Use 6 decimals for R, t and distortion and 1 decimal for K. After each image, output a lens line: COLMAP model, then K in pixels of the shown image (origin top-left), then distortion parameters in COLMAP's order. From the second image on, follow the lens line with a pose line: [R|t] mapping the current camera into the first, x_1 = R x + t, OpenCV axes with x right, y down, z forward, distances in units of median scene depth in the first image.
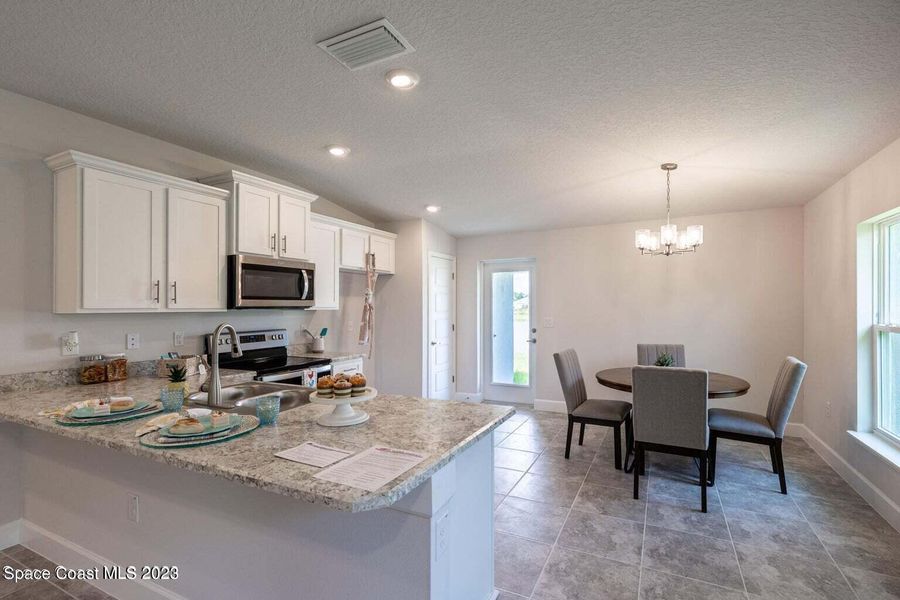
lens RADIAL K [[424.6, 0, 449.9], [0, 424.6, 303.7], [0, 0, 1]] dist [0.000414, 0.000012]
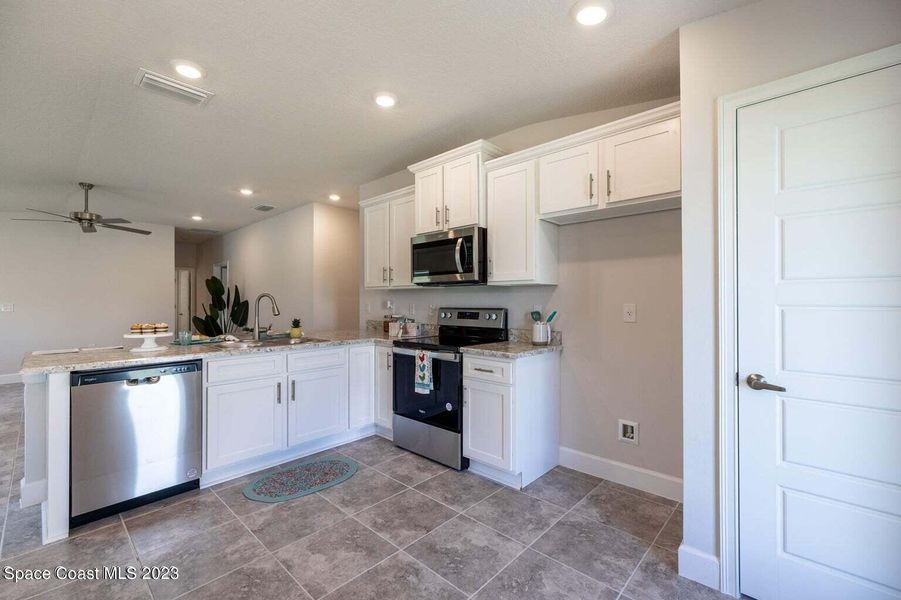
lens RADIAL K [[390.5, 0, 450.5], [0, 390.5, 296.8], [0, 0, 1]] dist [0.002510, 0.000154]
pose [[-0.289604, 0.002788, -0.957142, 0.419179], [0.011463, 0.999934, -0.000555, 0.039200], [0.957078, -0.011133, -0.289617, 1.233216]]
